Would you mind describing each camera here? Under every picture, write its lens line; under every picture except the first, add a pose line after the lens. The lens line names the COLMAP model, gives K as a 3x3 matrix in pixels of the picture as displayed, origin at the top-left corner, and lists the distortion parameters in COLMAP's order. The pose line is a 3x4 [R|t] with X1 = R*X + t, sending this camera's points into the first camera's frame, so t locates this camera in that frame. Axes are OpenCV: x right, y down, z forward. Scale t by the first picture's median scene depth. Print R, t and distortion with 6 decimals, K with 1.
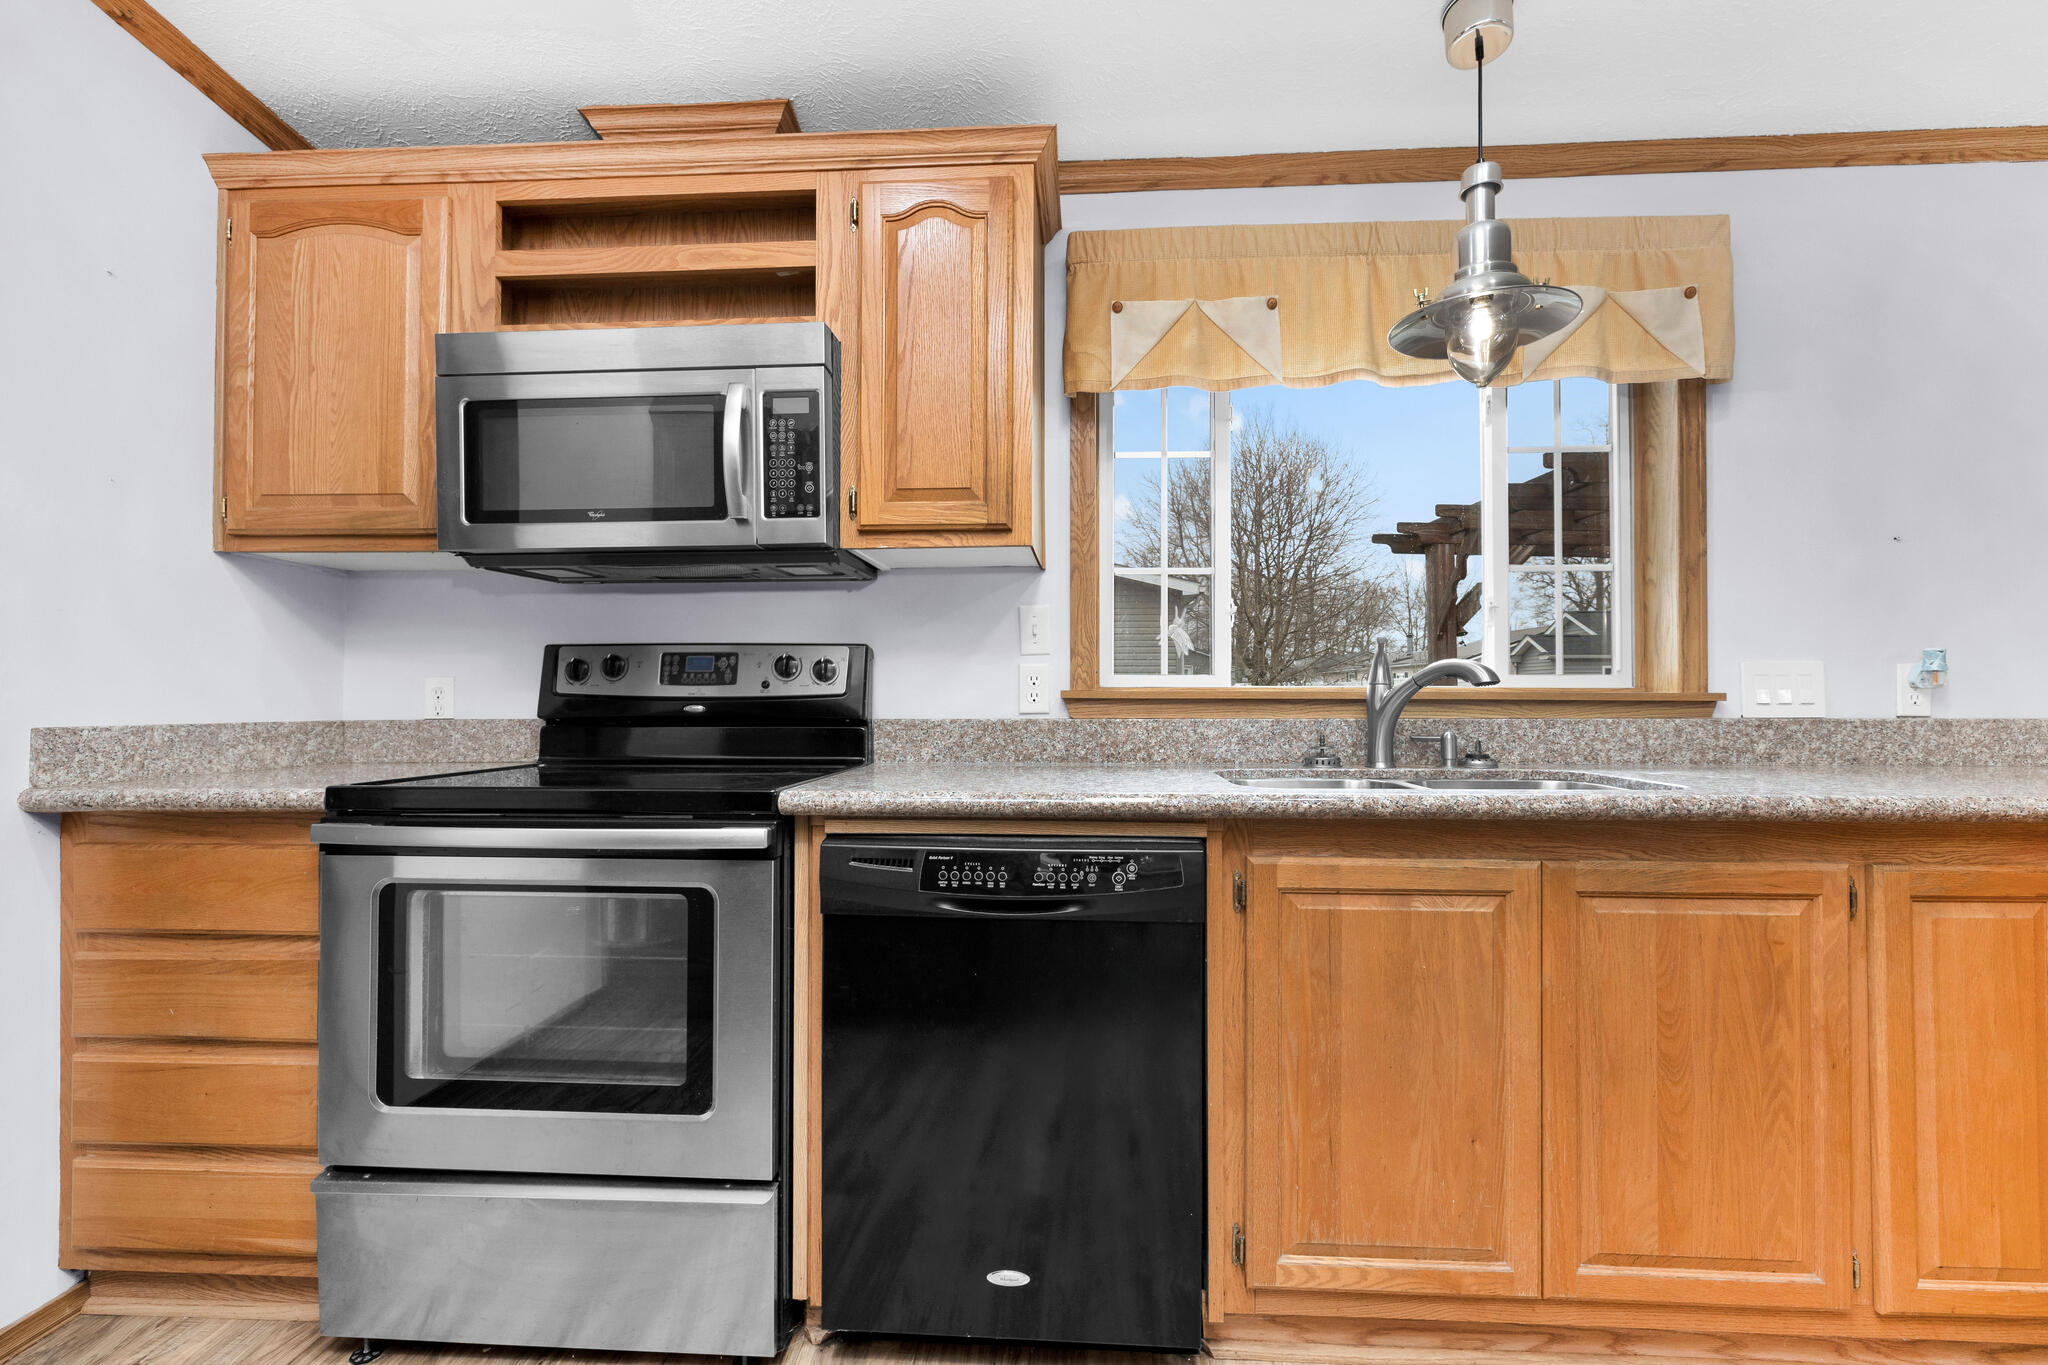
lens RADIAL K [[862.5, 0, 1043.6], [0, 862.5, 697.6], [0, 0, 1]] dist [0.001674, 0.000313]
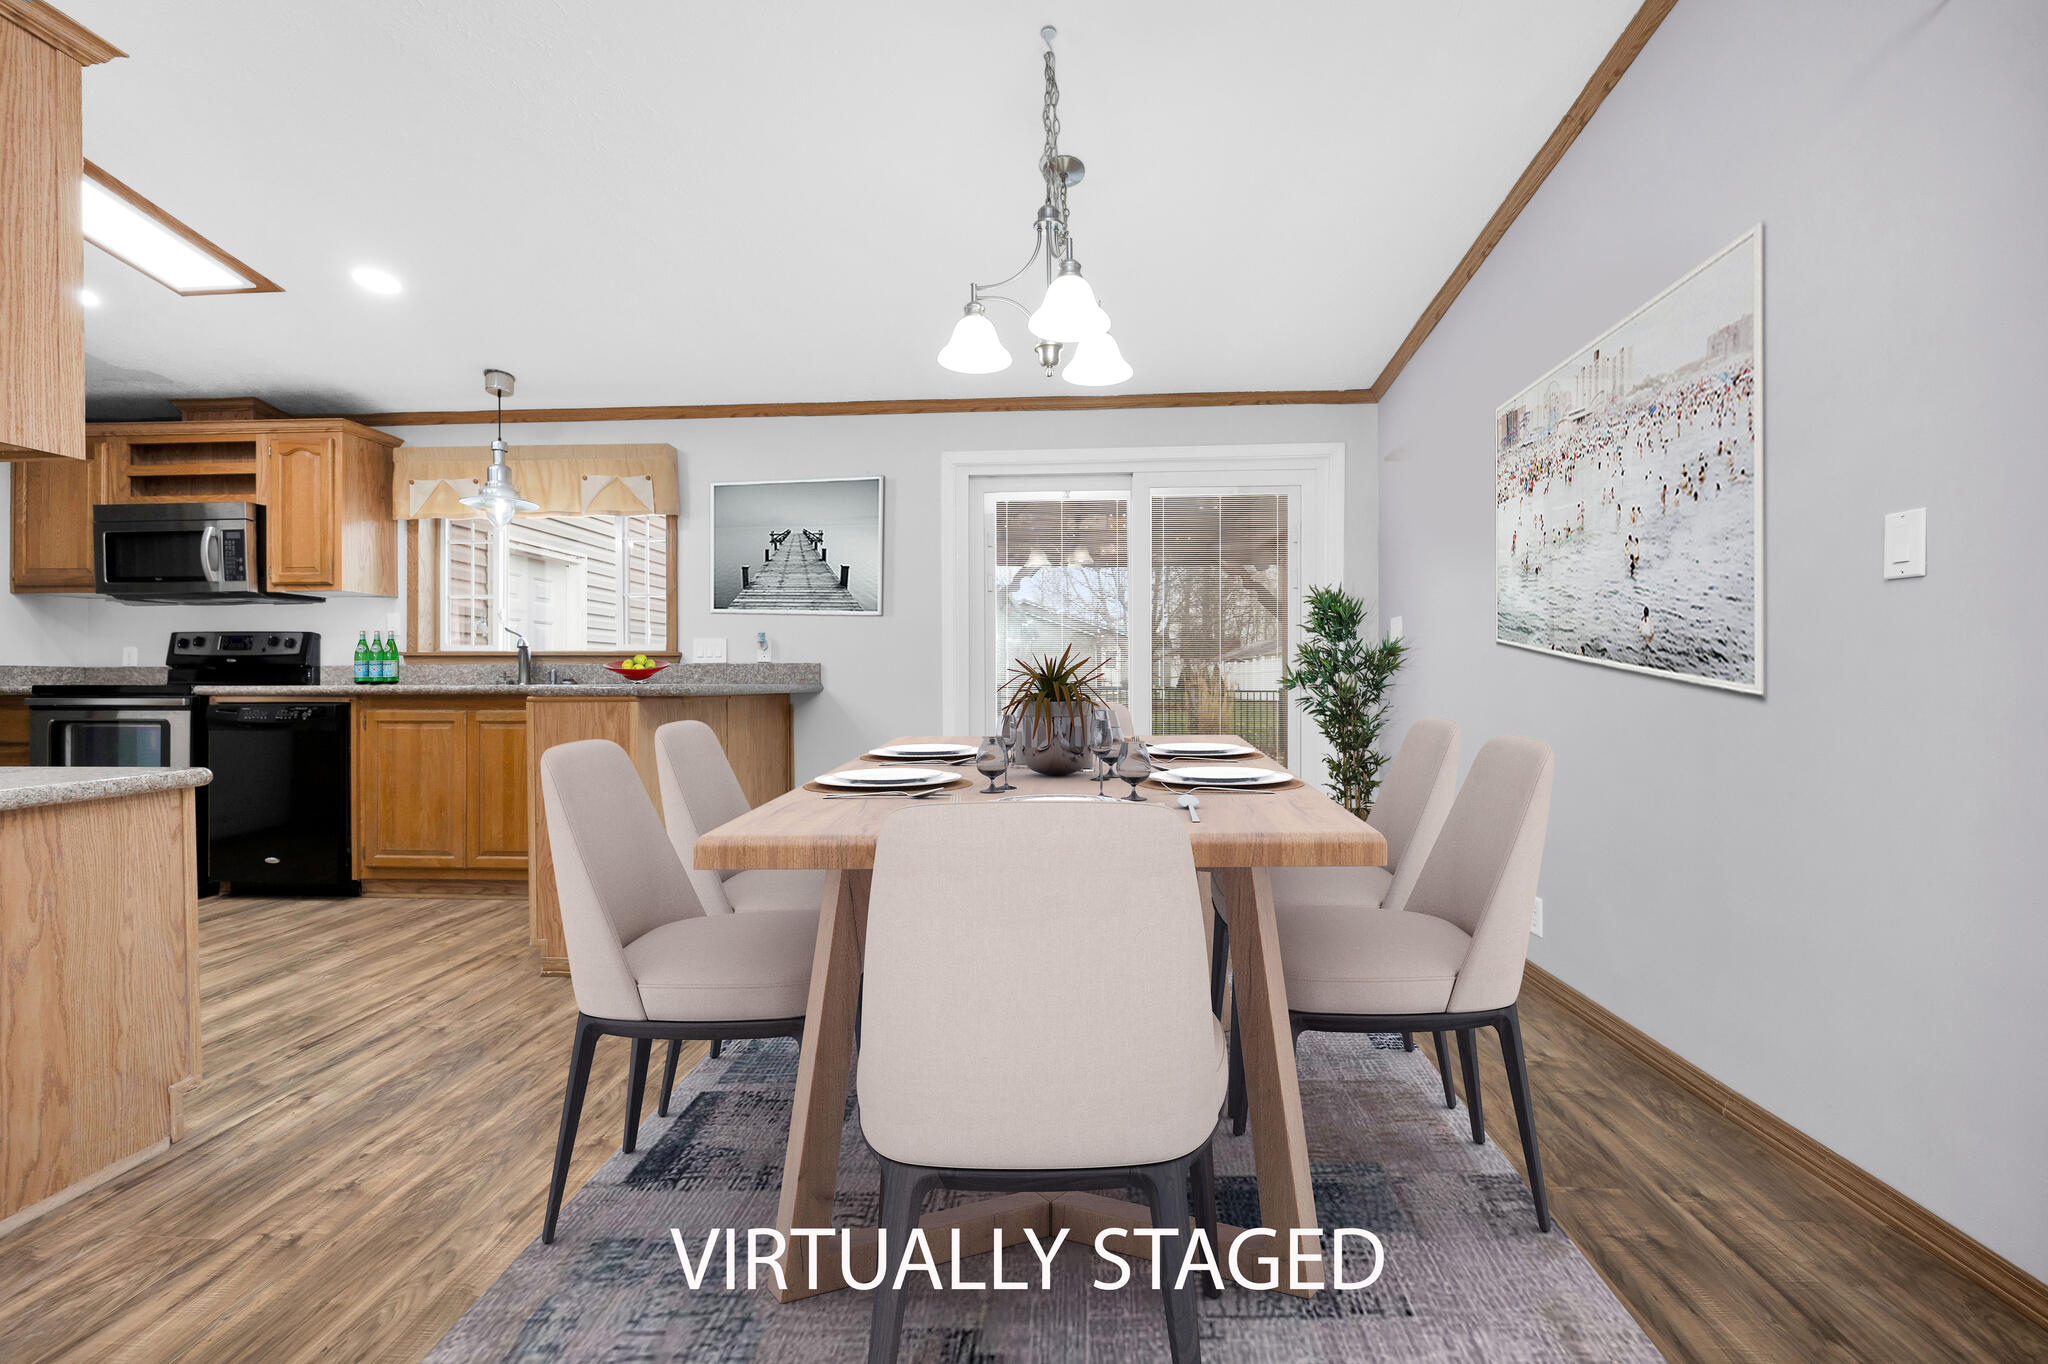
lens RADIAL K [[862.5, 0, 1018.9], [0, 862.5, 683.3], [0, 0, 1]] dist [0.001674, 0.000313]
pose [[0.999930, -0.002068, -0.011621, 1.720300], [0.002122, 0.999987, 0.004635, 0.068014], [0.011611, -0.004660, 0.999922, -1.256636]]
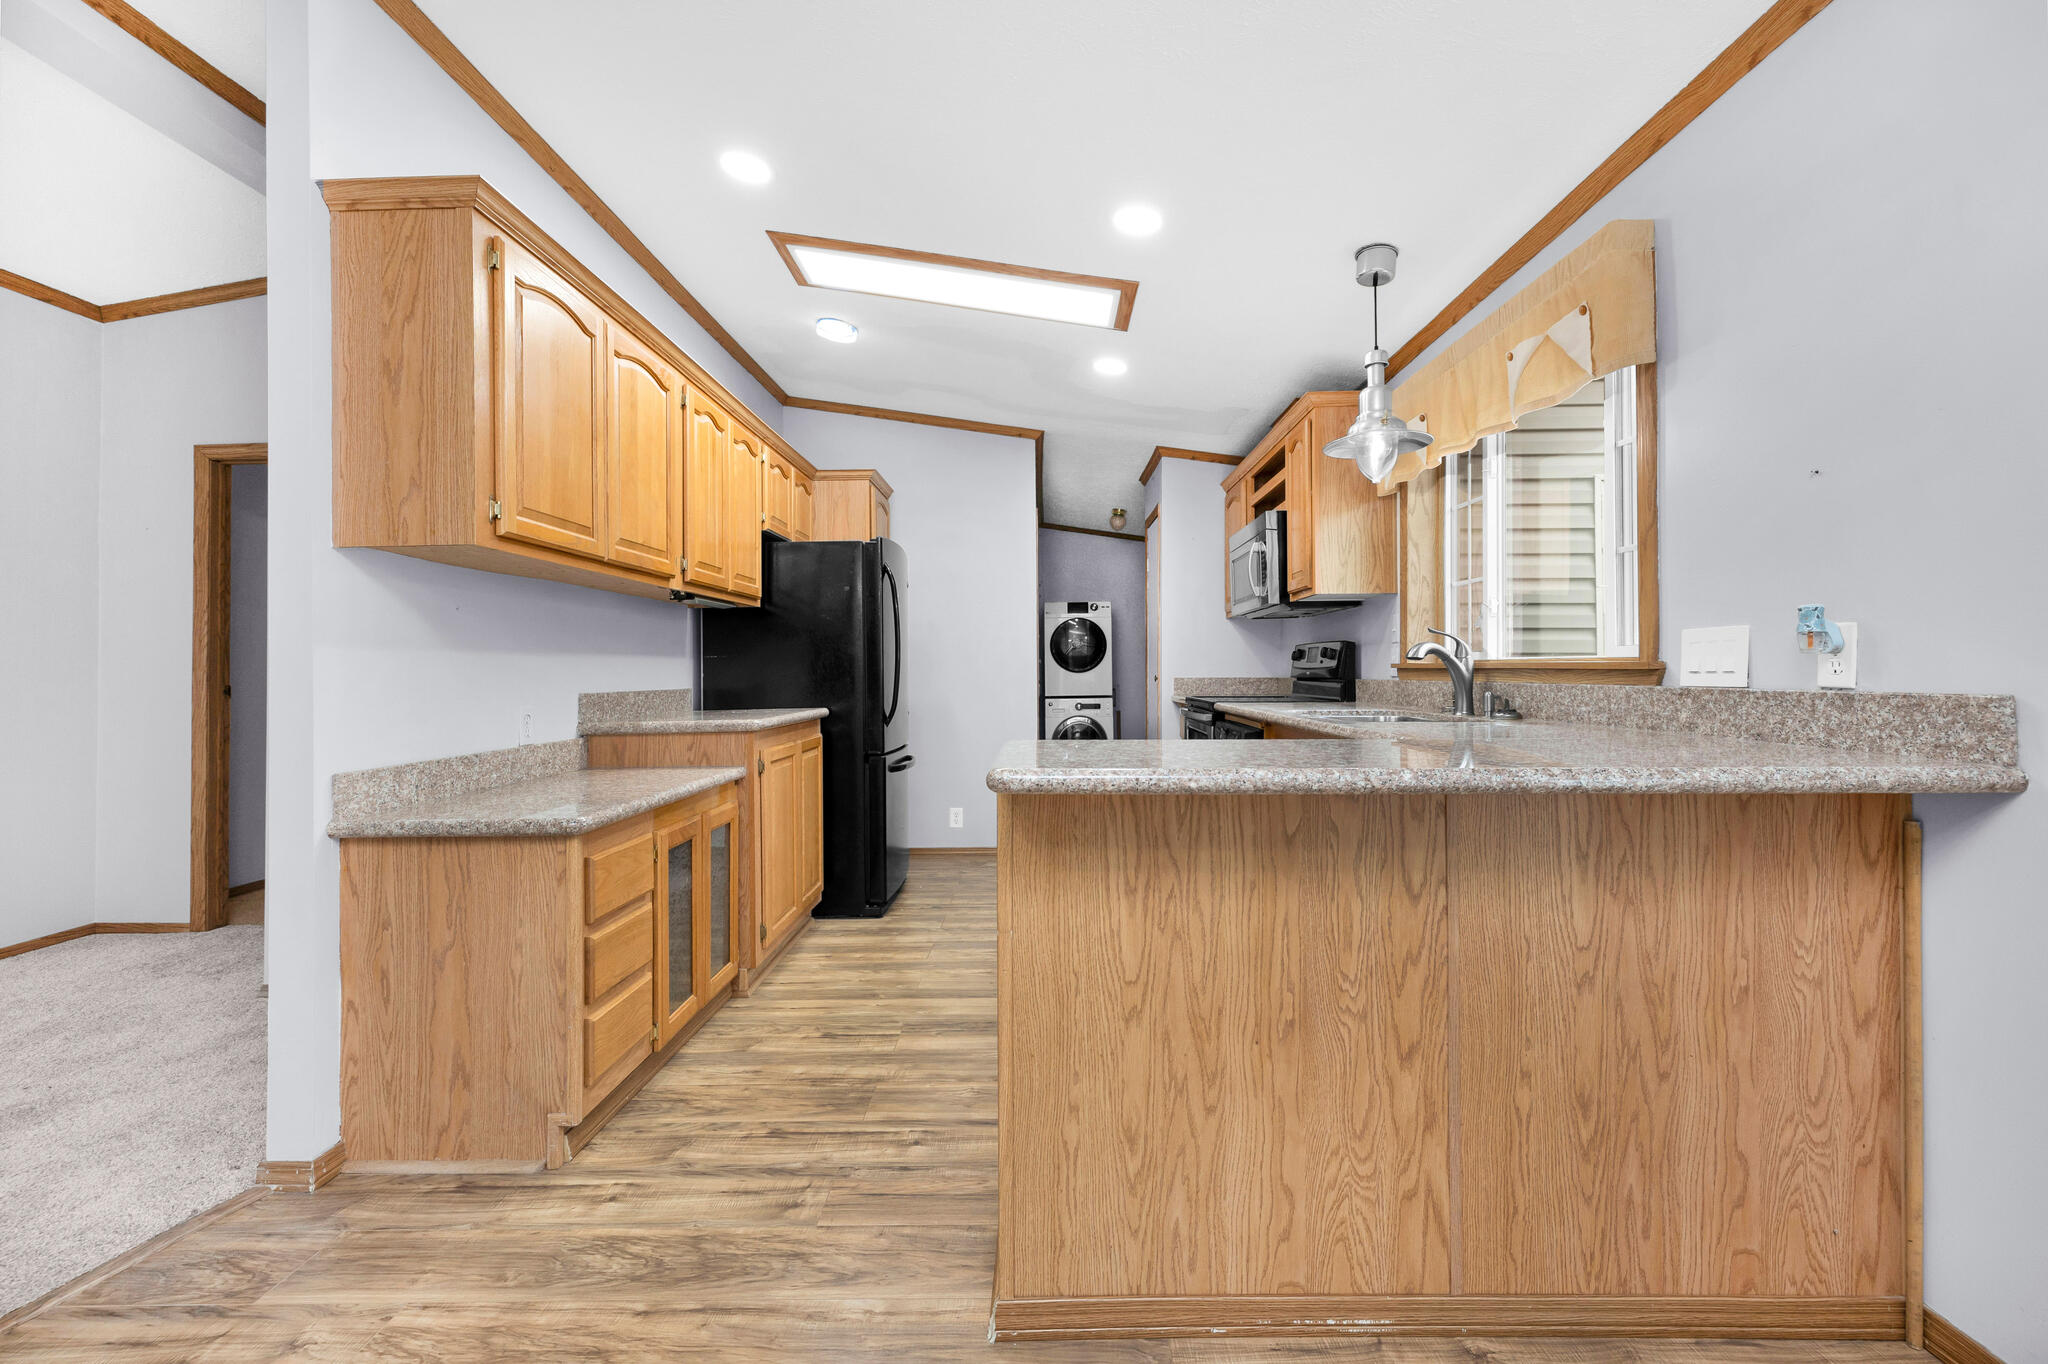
lens RADIAL K [[862.5, 0, 1028.4], [0, 862.5, 668.2], [0, 0, 1]] dist [0.001674, 0.000313]
pose [[0.040278, -0.002736, -0.999185, 1.808978], [0.008849, 0.999958, -0.002381, -0.001419], [0.999149, -0.008746, 0.040300, 0.216951]]
